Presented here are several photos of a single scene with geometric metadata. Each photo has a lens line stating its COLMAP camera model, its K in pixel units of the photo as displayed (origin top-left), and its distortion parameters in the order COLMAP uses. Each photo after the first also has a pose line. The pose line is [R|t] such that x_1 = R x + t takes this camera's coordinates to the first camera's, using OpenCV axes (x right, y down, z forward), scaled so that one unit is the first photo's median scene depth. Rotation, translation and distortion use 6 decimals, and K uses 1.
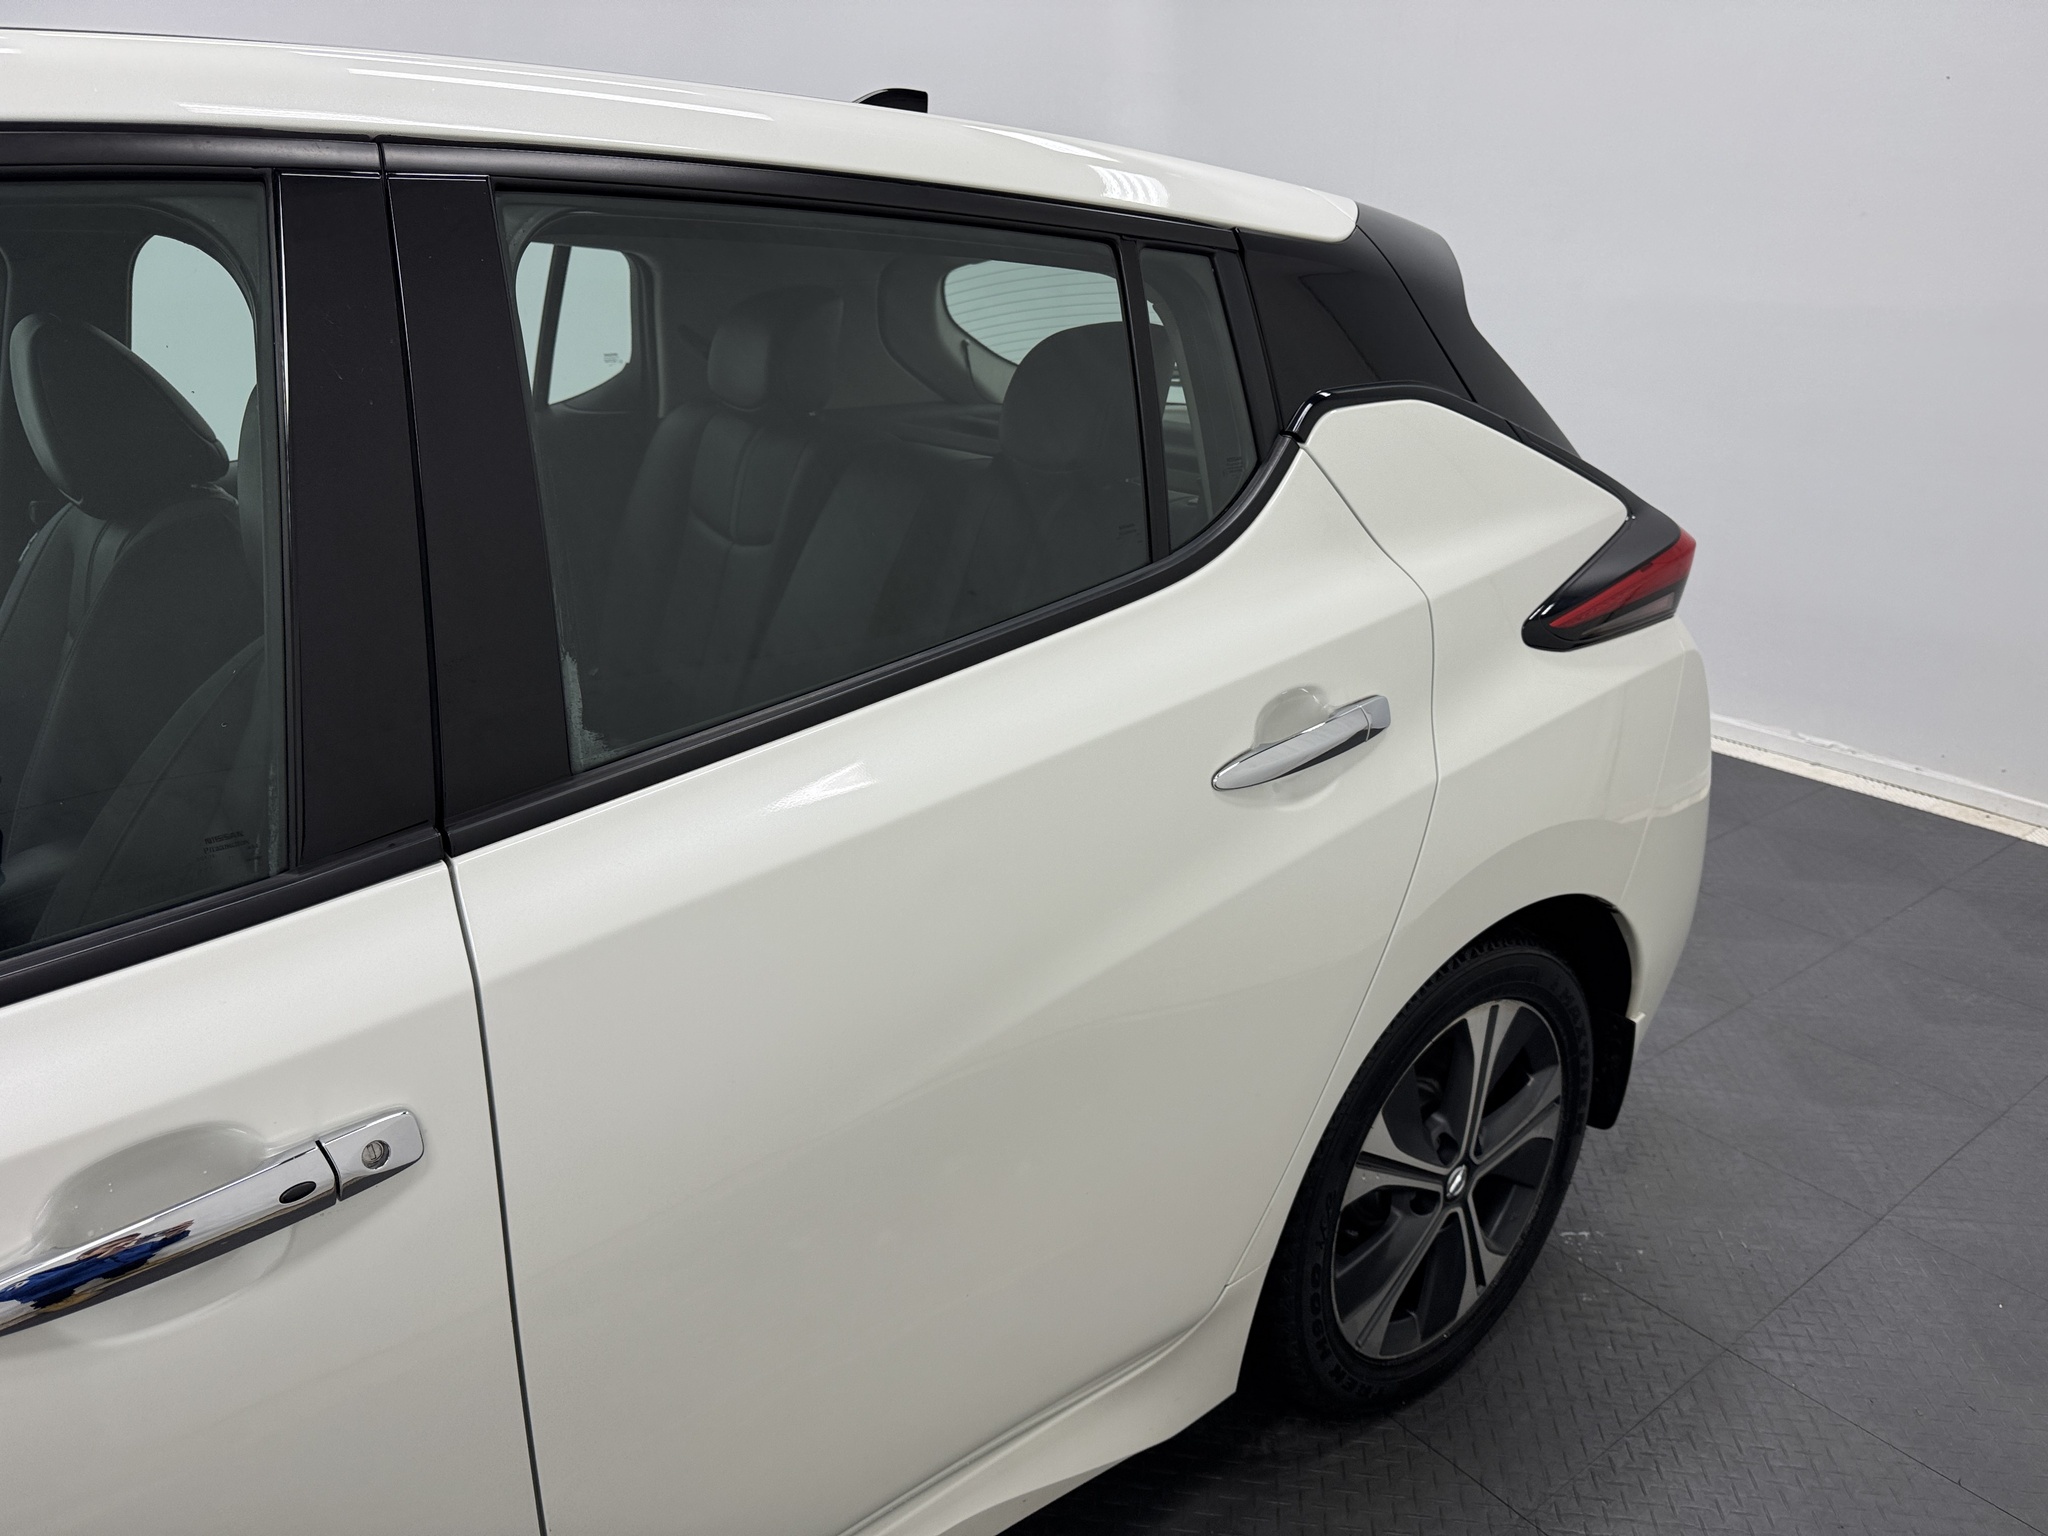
lens RADIAL K [[1444.4, 0, 1024.0], [0, 1444.4, 768.0], [0, 0, 1]] dist [0.096412, -0.197308]
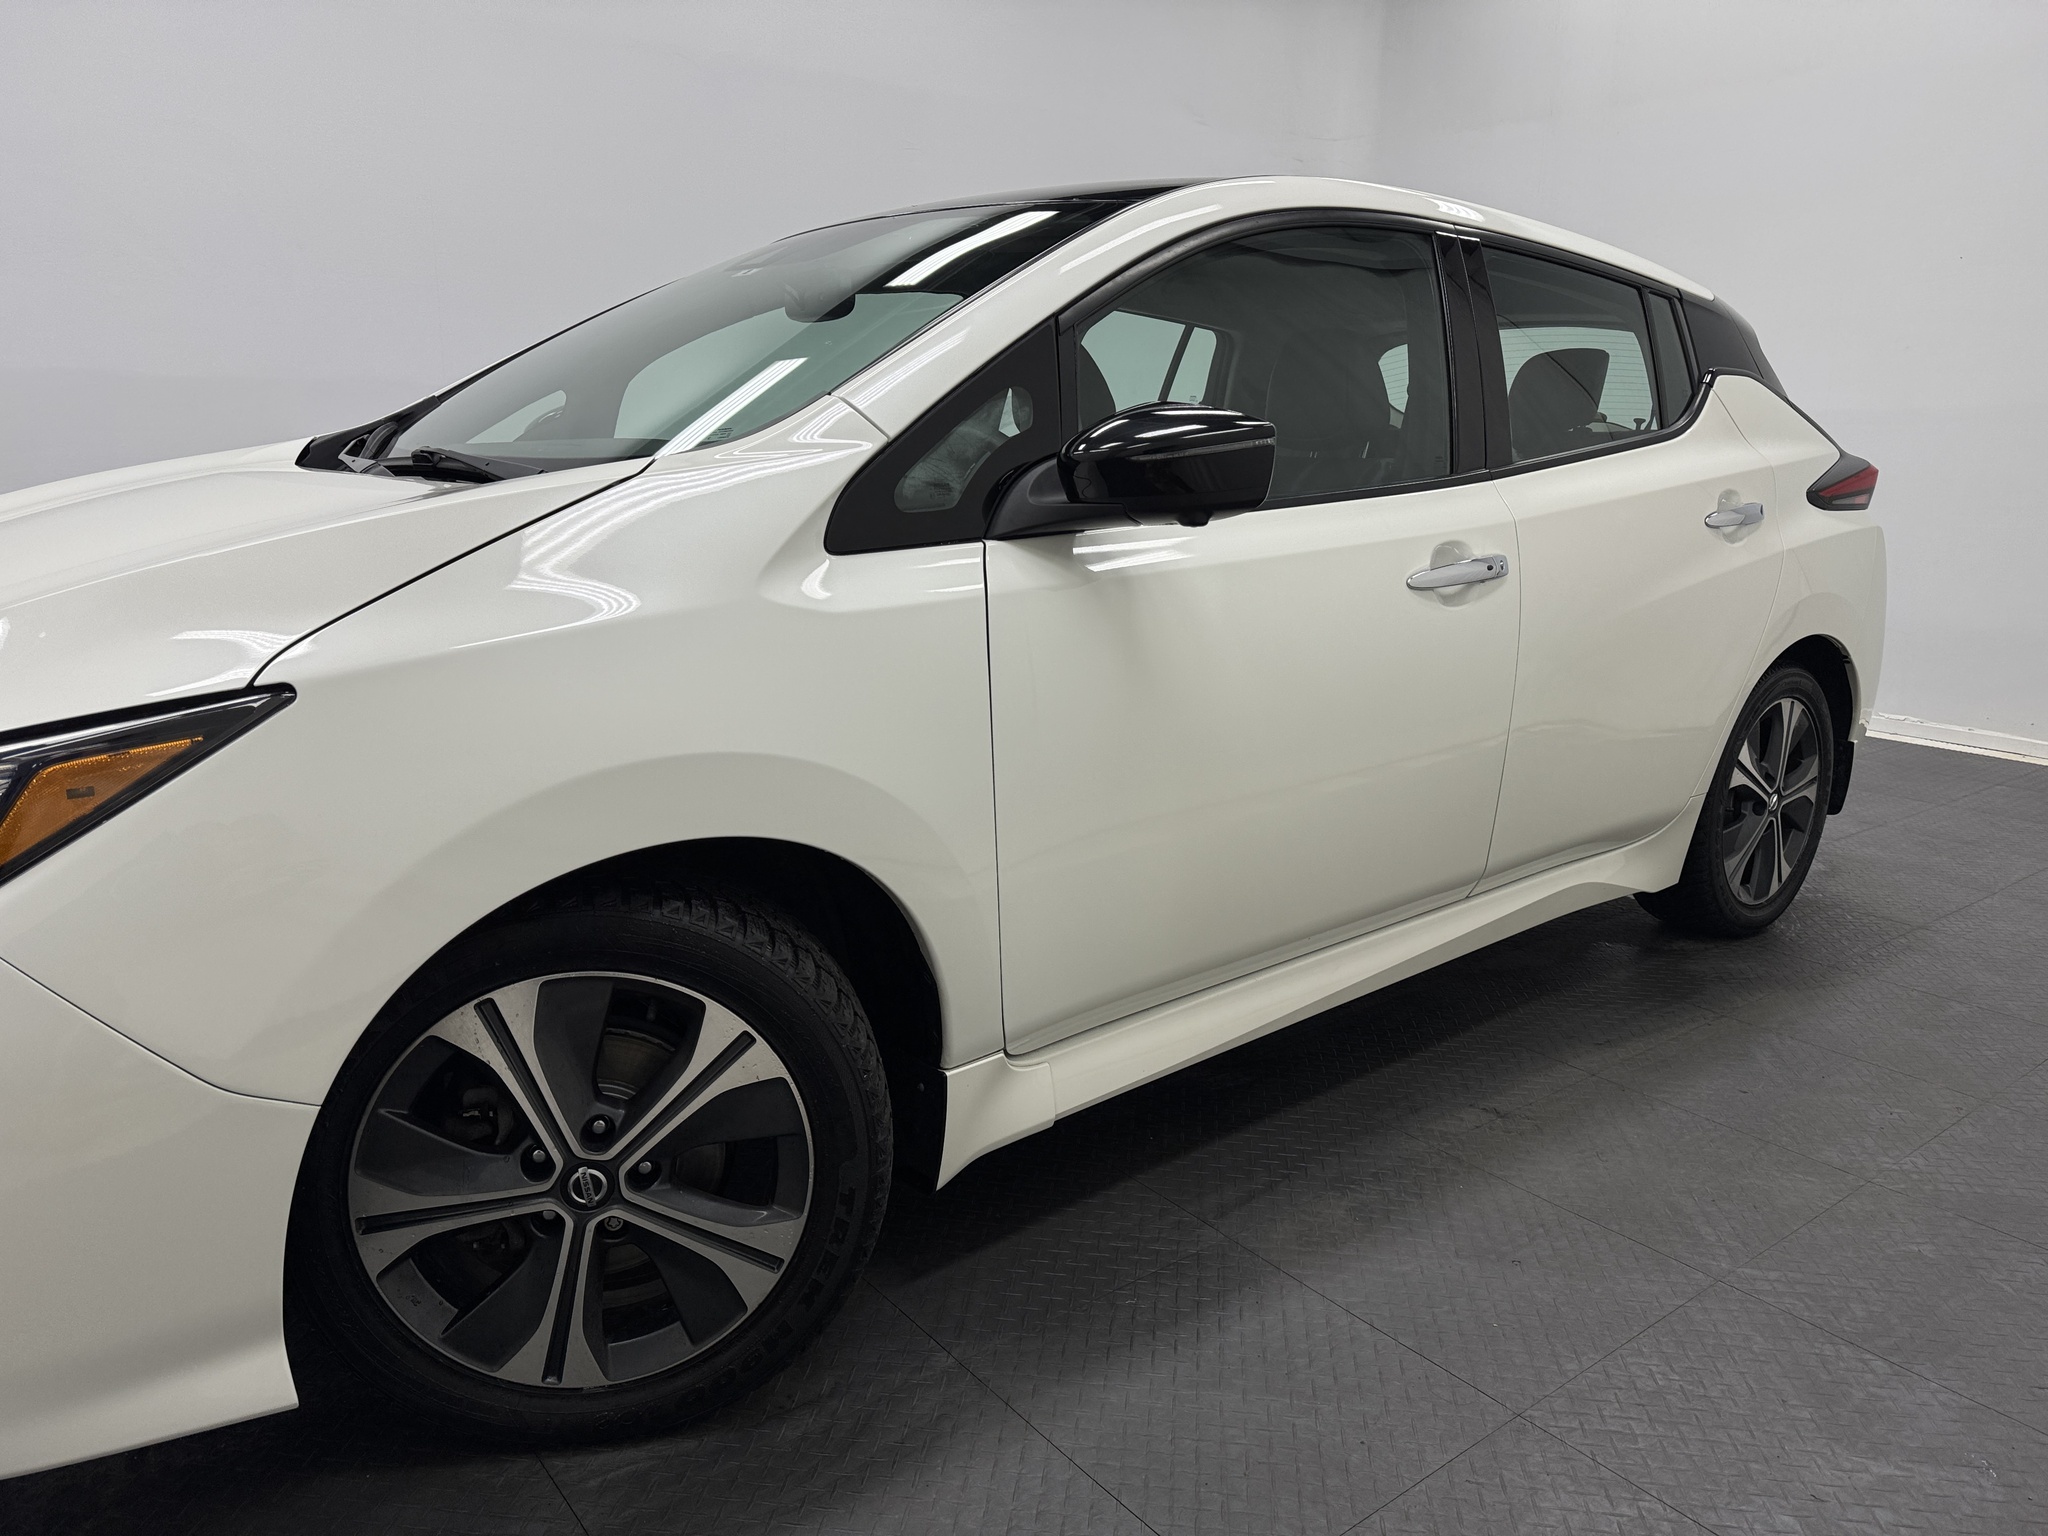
lens RADIAL K [[1444.4, 0, 1024.0], [0, 1444.4, 768.0], [0, 0, 1]] dist [0.096412, -0.197308]
pose [[0.999940, 0.010710, 0.002184, -0.653544], [-0.010357, 0.992261, -0.123734, 0.482759], [-0.003492, 0.123704, 0.992313, -0.824430]]
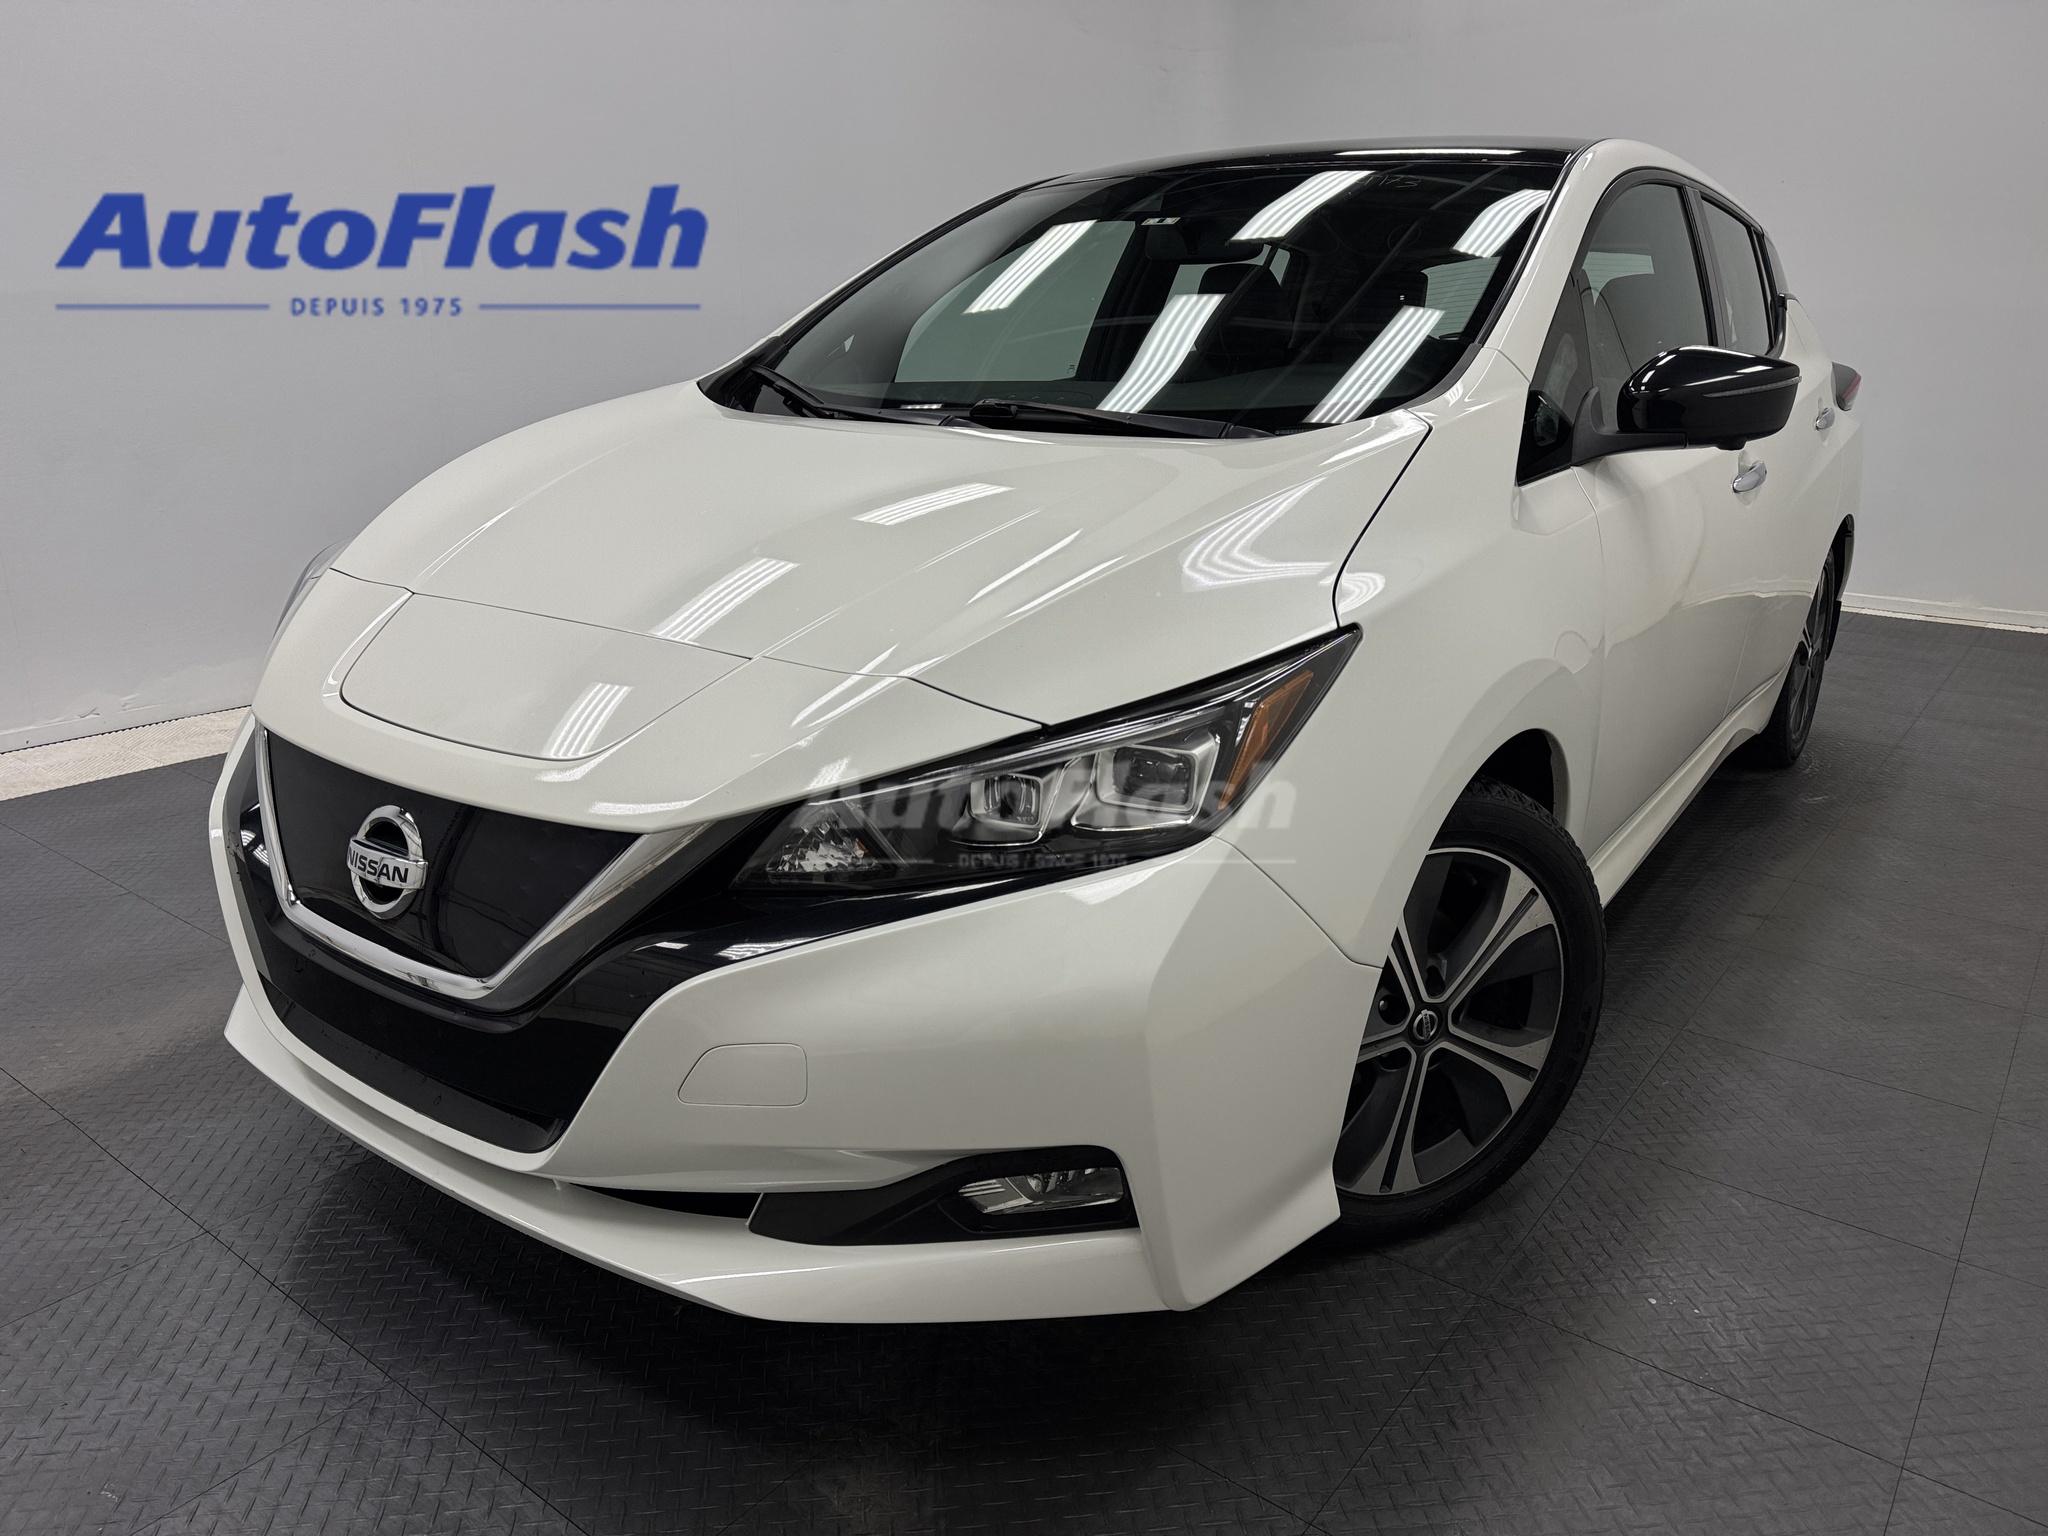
lens RADIAL K [[1444.4, 0, 1024.0], [0, 1444.4, 768.0], [0, 0, 1]] dist [0.096412, -0.197308]
pose [[0.970833, -0.069178, 0.229560, -1.420250], [0.080857, 0.995846, -0.041857, 0.460802], [-0.225711, 0.059197, 0.972394, -0.896449]]
